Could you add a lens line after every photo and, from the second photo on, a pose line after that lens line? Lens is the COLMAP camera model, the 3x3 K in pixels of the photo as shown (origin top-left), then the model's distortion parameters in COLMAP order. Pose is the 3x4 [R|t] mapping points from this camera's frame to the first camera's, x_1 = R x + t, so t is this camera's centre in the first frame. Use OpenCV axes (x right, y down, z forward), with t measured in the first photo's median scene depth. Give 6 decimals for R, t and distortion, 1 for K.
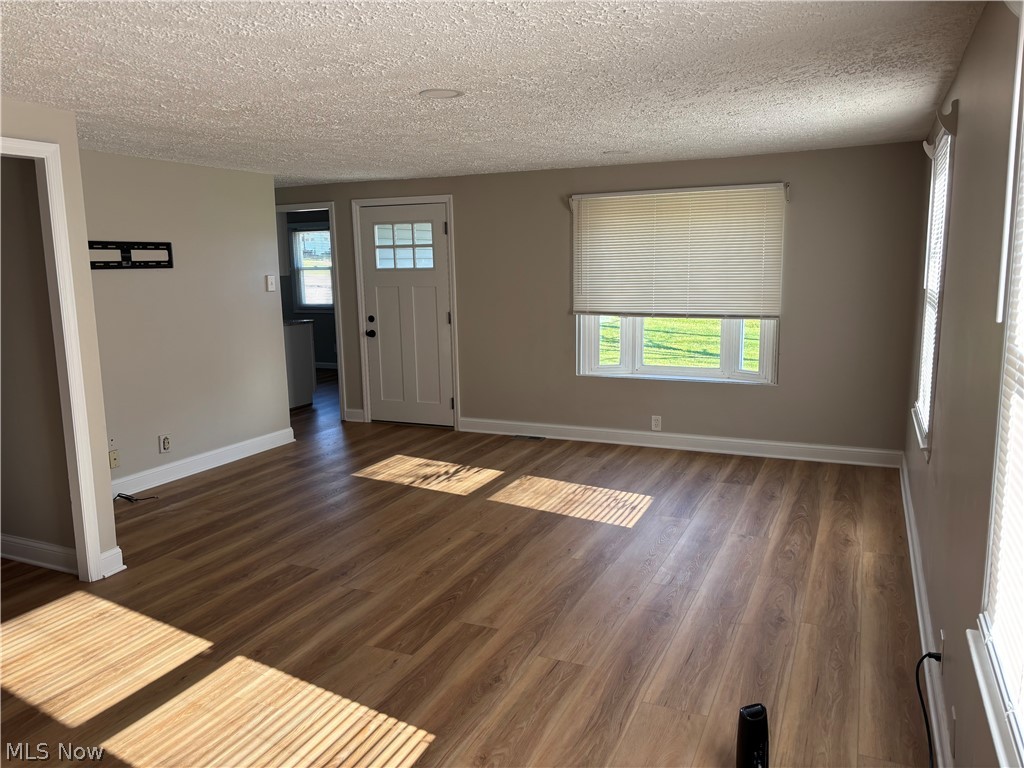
lens RADIAL K [[775.1, 0, 510.0], [0, 775.1, 384.7], [0, 0, 1]] dist [0.058434, -0.048295]
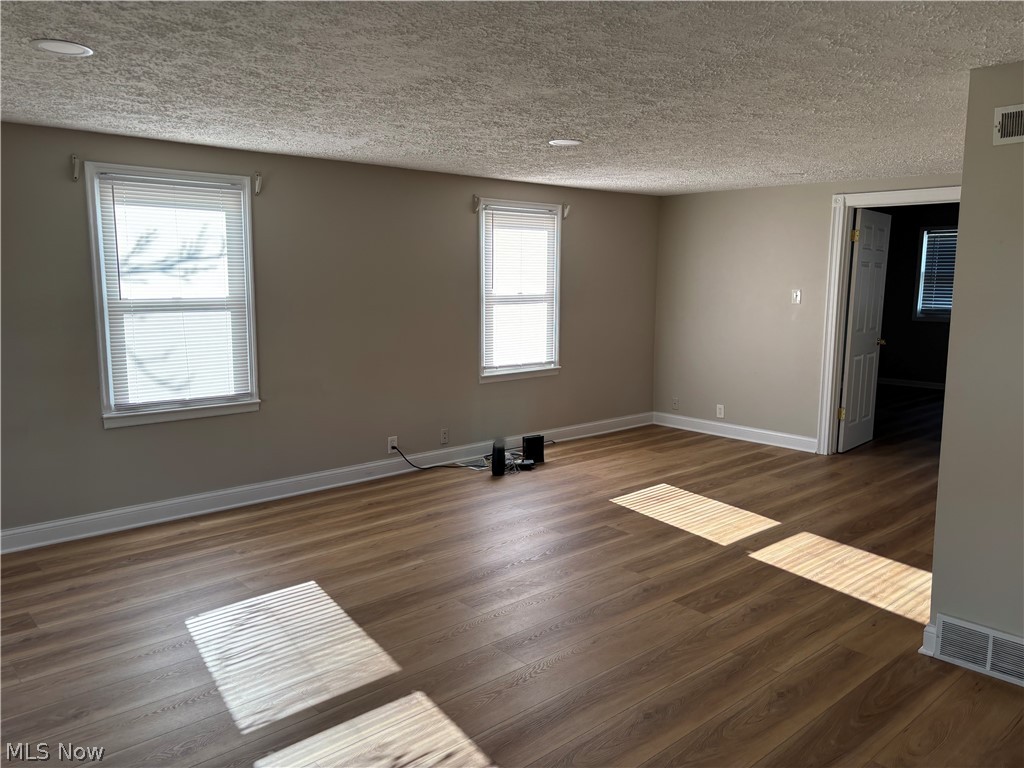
lens RADIAL K [[775.1, 0, 510.8], [0, 775.1, 384.5], [0, 0, 1]] dist [0.058434, -0.048295]
pose [[-0.916534, -0.043025, 0.397637, -0.488726], [0.075643, 0.957607, 0.277968, -0.319195], [-0.392739, 0.284845, -0.874425, 2.079903]]
